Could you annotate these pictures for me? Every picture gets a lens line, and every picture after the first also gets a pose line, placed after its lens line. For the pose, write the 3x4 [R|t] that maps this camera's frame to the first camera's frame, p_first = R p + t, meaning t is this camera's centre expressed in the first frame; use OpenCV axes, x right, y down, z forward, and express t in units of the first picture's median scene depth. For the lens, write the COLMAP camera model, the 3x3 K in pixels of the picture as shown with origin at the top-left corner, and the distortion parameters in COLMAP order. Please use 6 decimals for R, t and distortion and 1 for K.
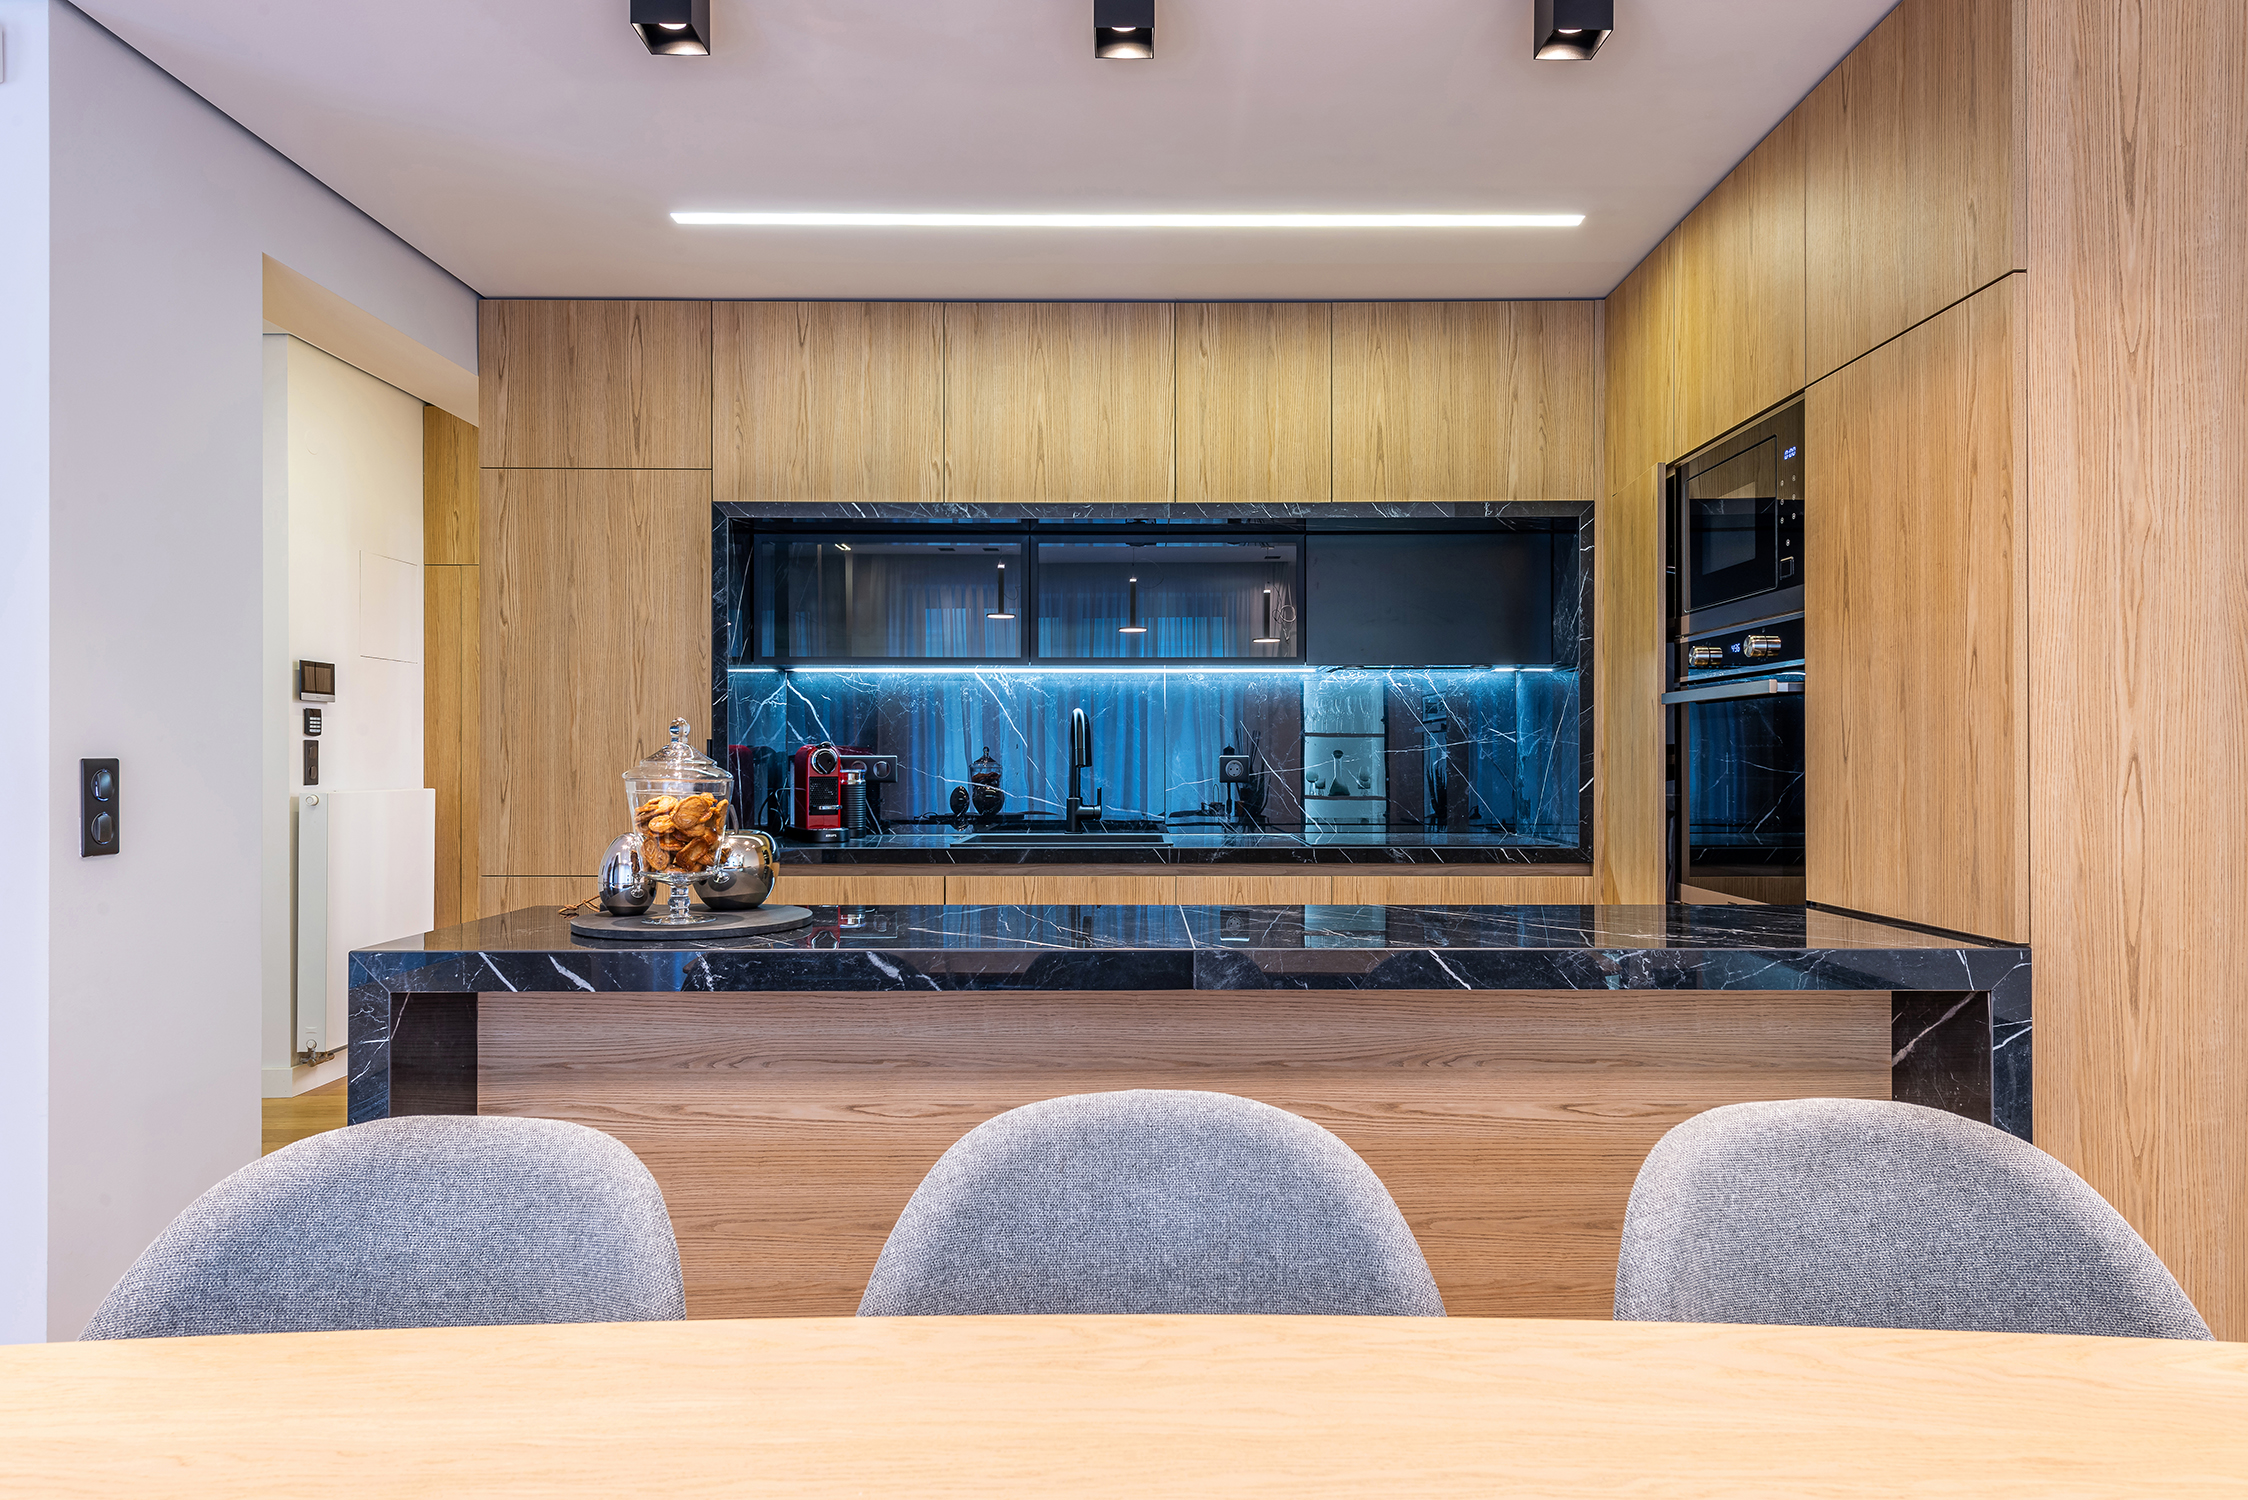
lens RADIAL K [[1350.0, 0, 1148.5], [0, 1350.0, 759.3], [0, 0, 1]] dist [0.034167, -0.034336]
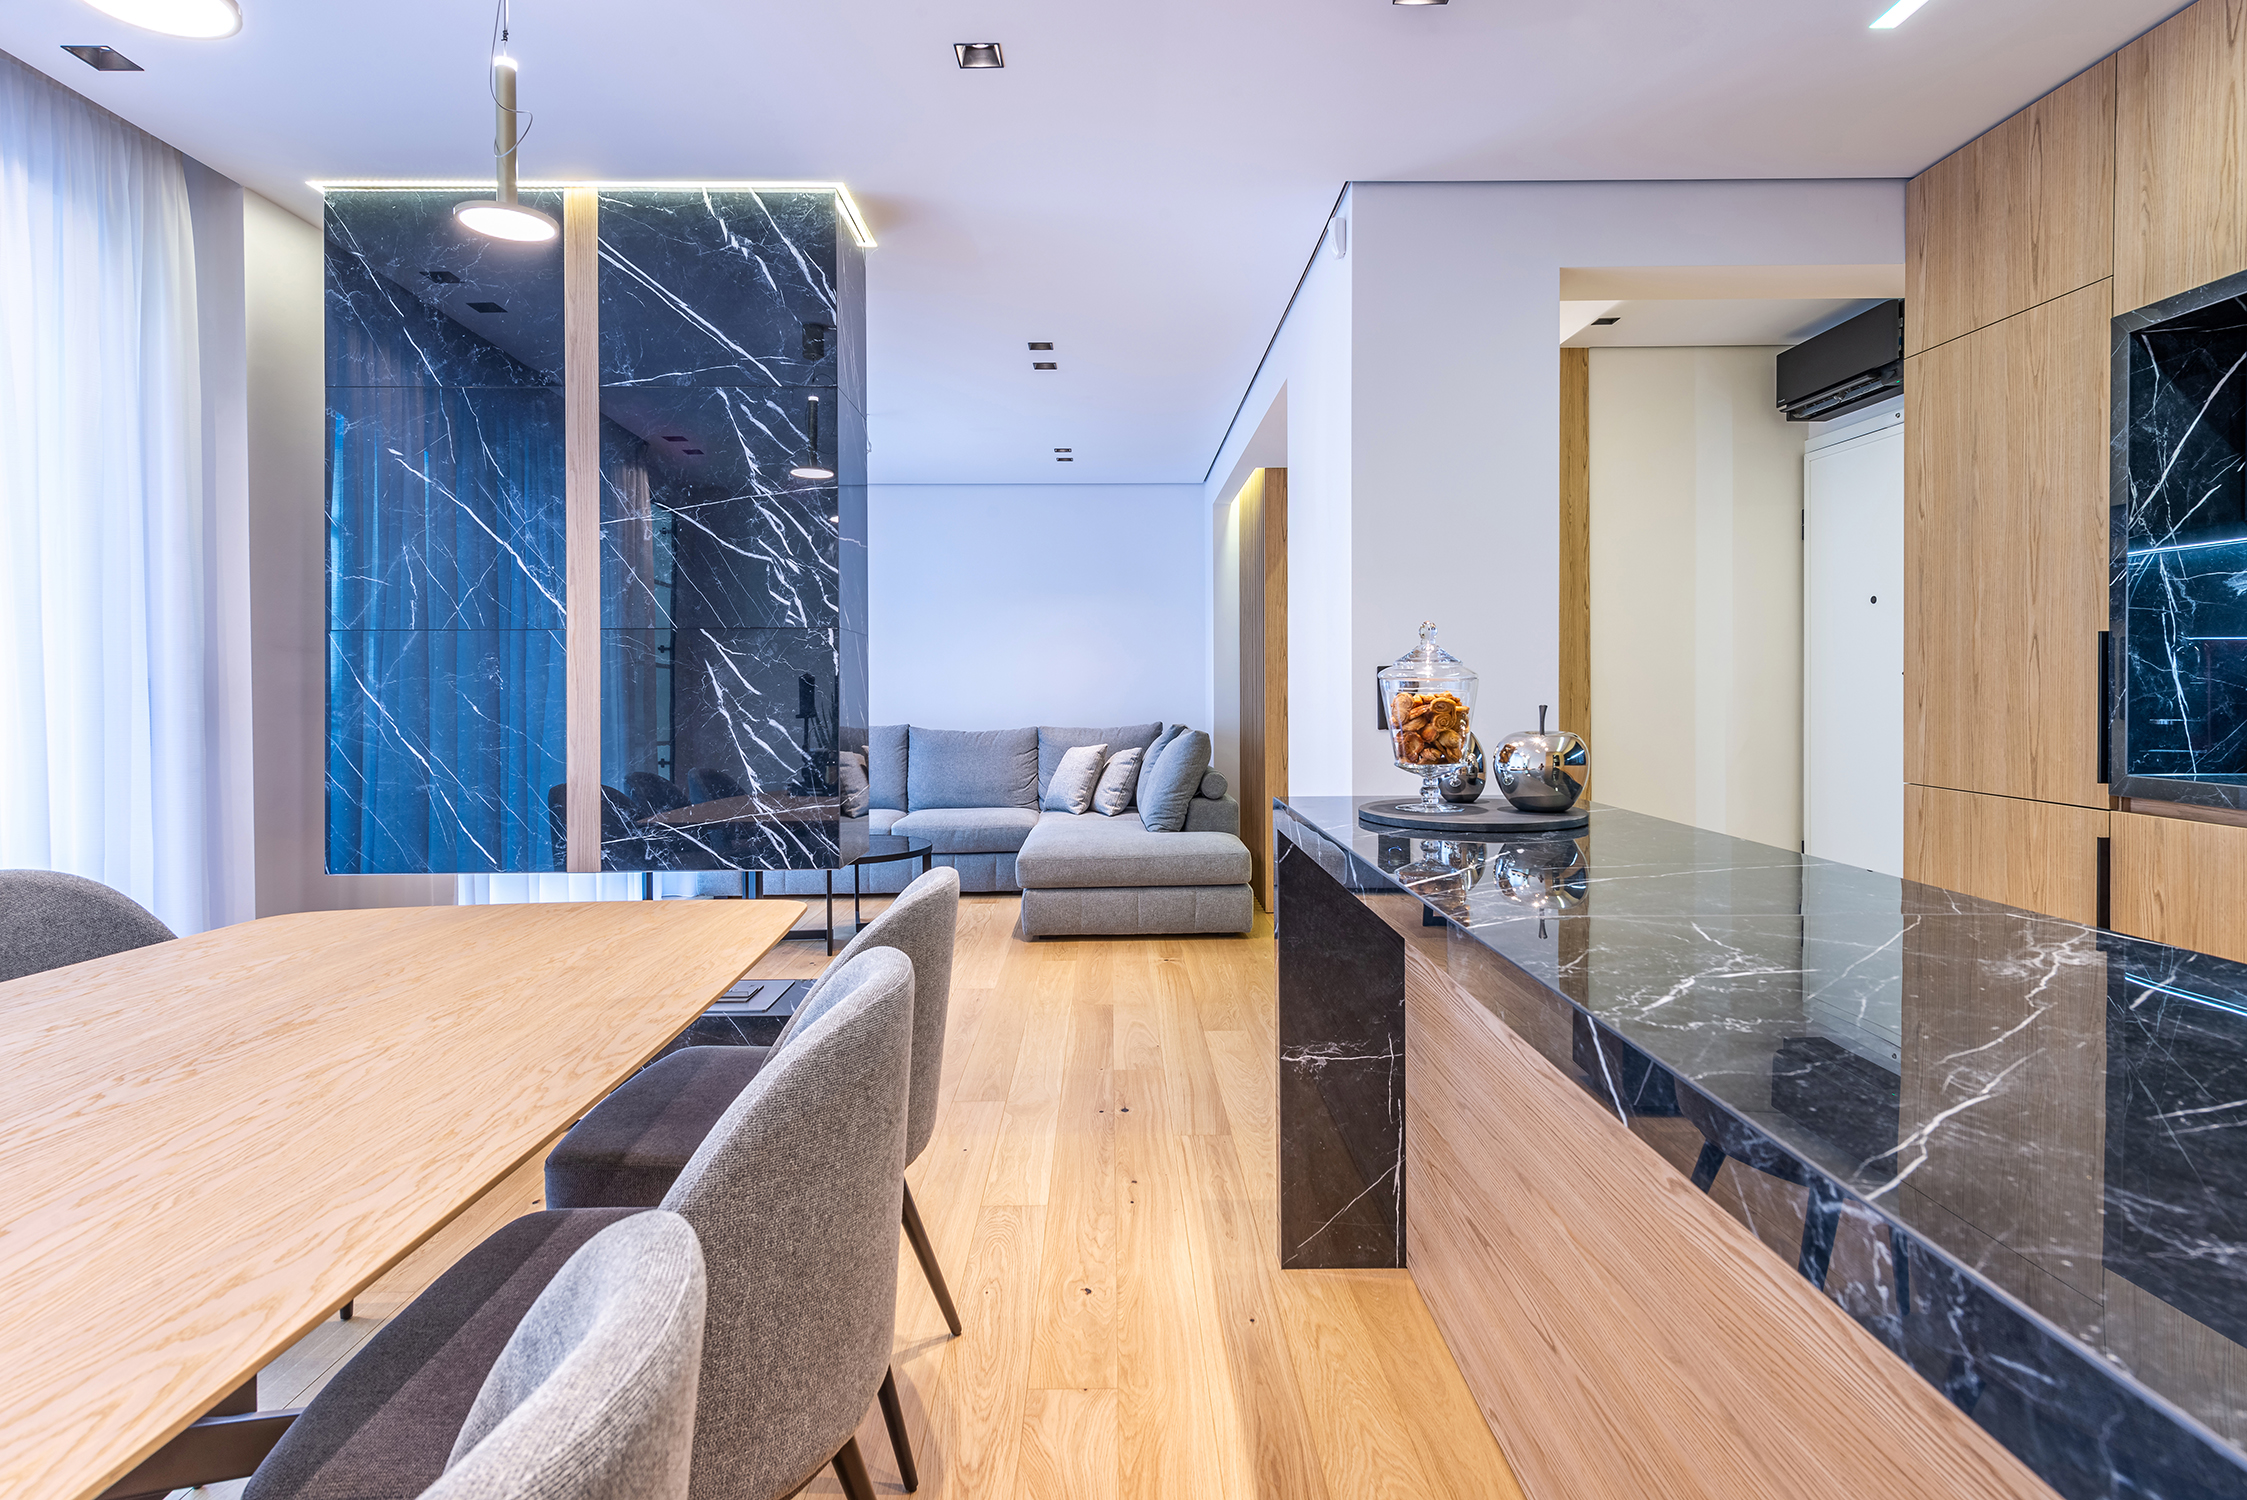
lens RADIAL K [[1154.3, 0, 1109.0], [0, 1154.3, 696.4], [0, 0, 1]] dist [0.020569, -0.009592]
pose [[-0.003947, 0.013588, -0.999900, 0.336626], [0.007951, 0.999877, 0.013556, 0.008672], [0.999961, -0.007897, -0.004054, 0.438448]]
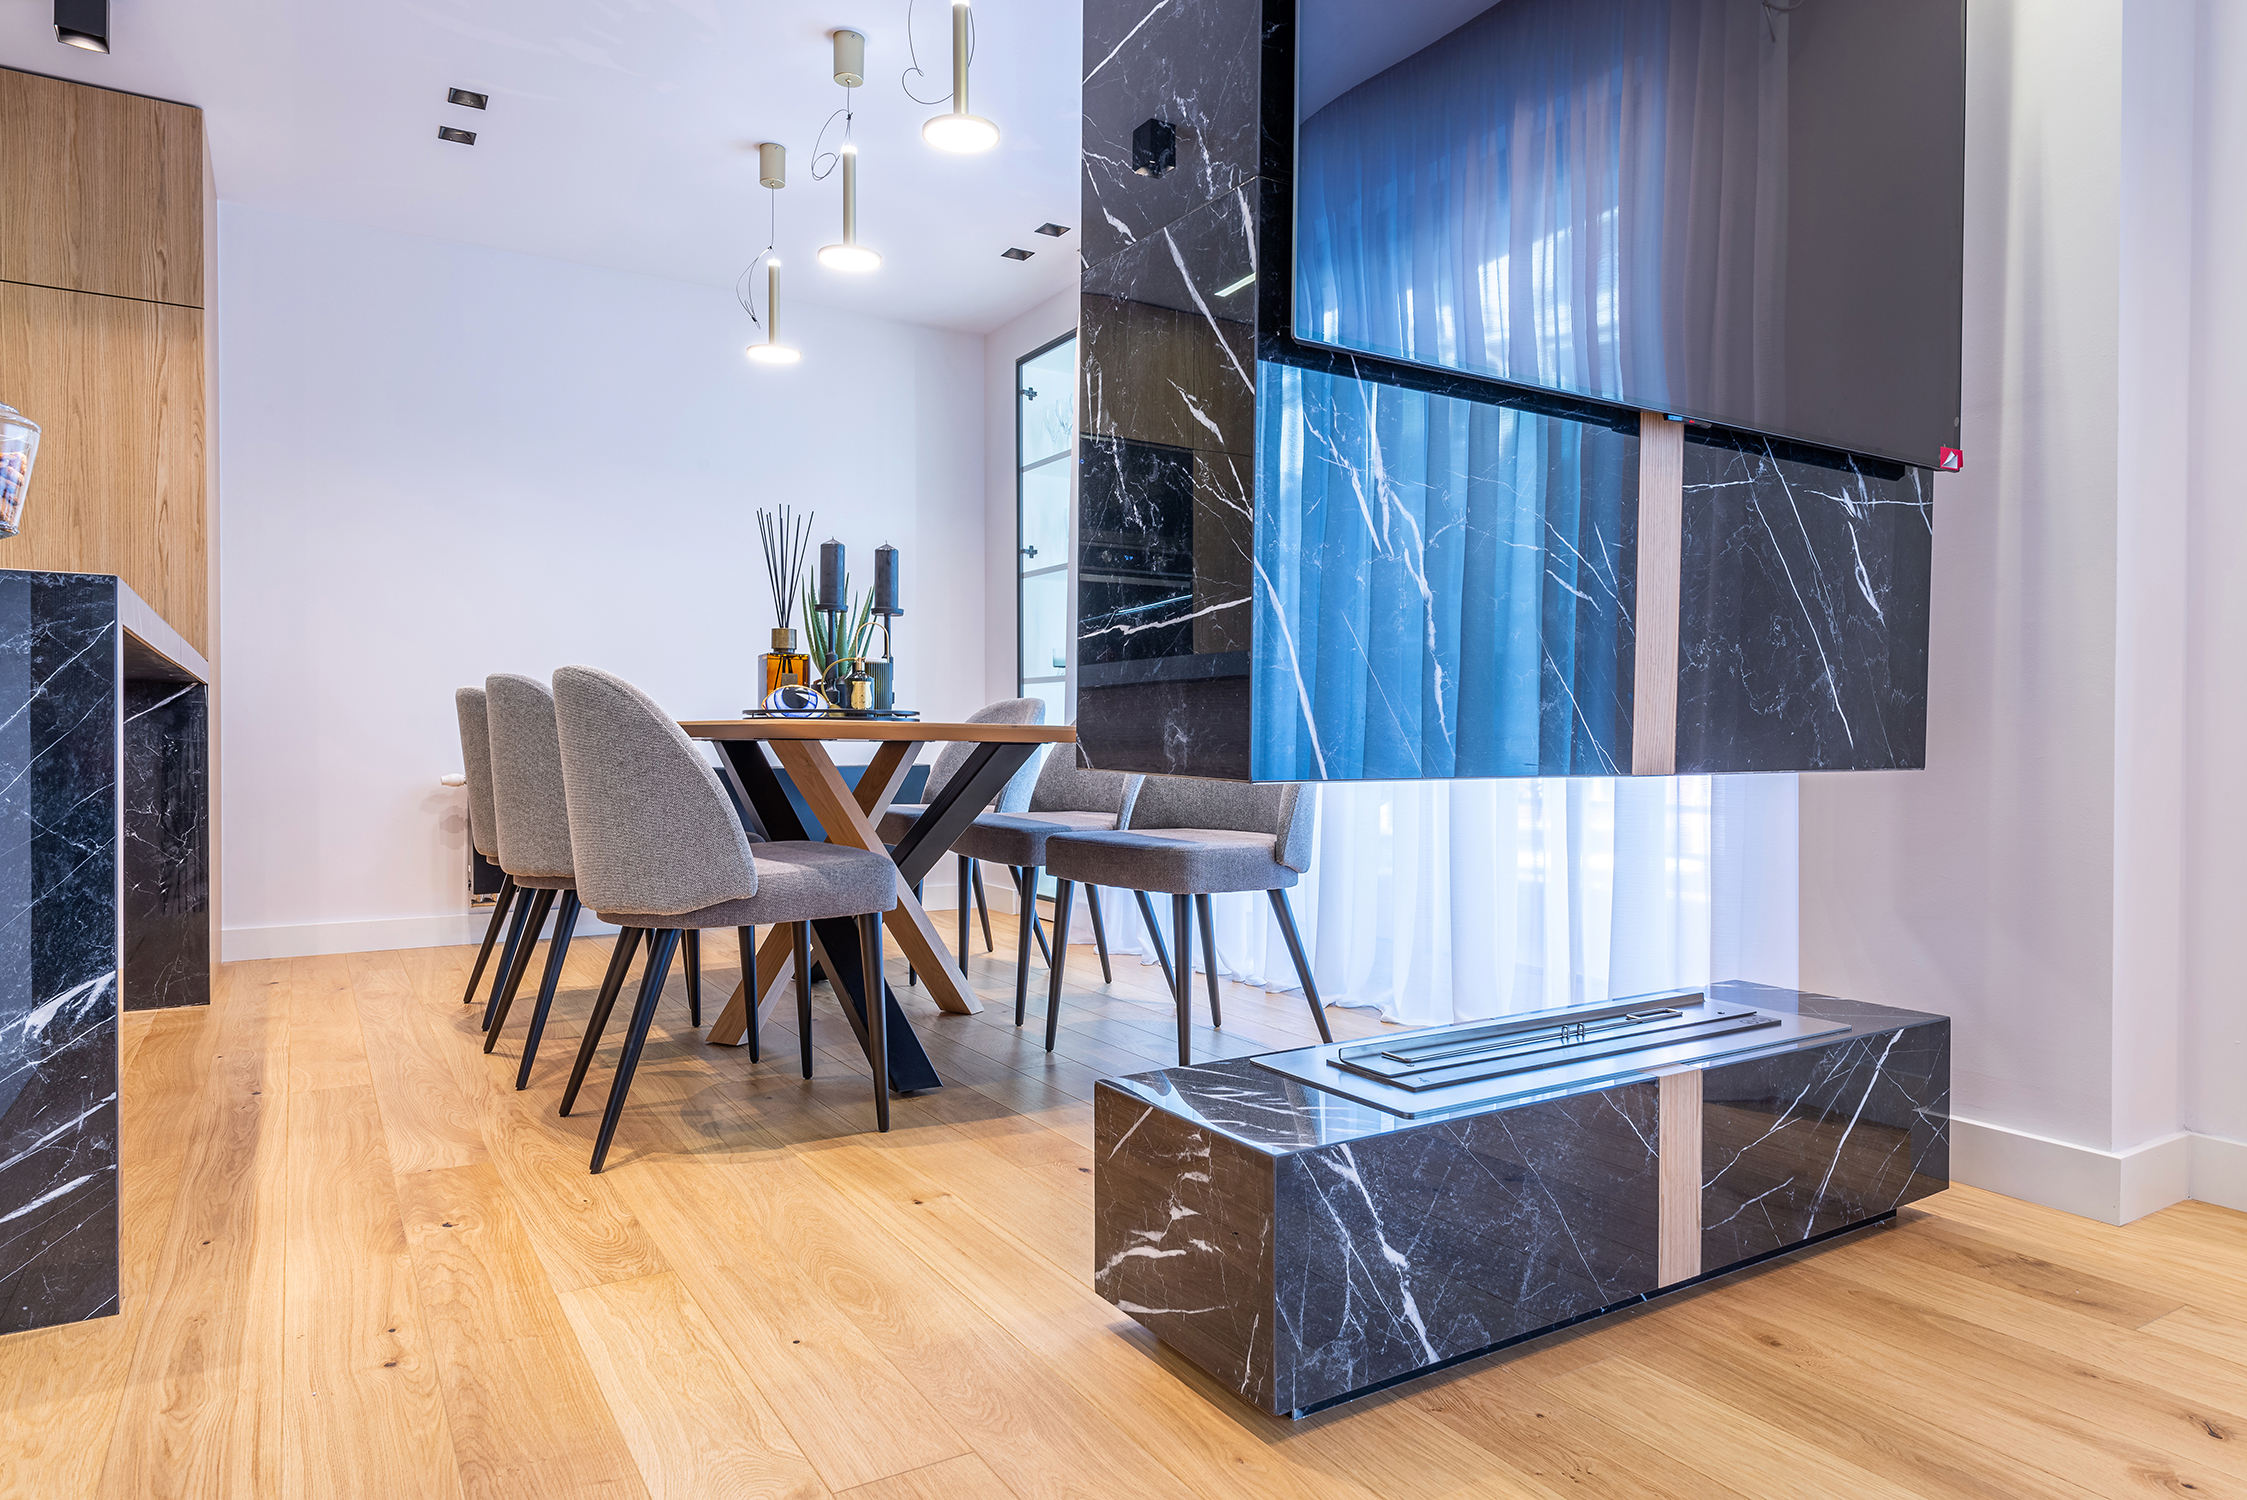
lens RADIAL K [[1344.1, 0, 1123.5], [0, 1344.1, 750.0], [0, 0, 1]] dist [0.029330, -0.017926]
pose [[-0.517581, -0.006805, 0.855607, -0.895554], [-0.000630, 0.999971, 0.007572, 0.132015], [-0.855634, 0.003380, -0.517571, 0.474104]]
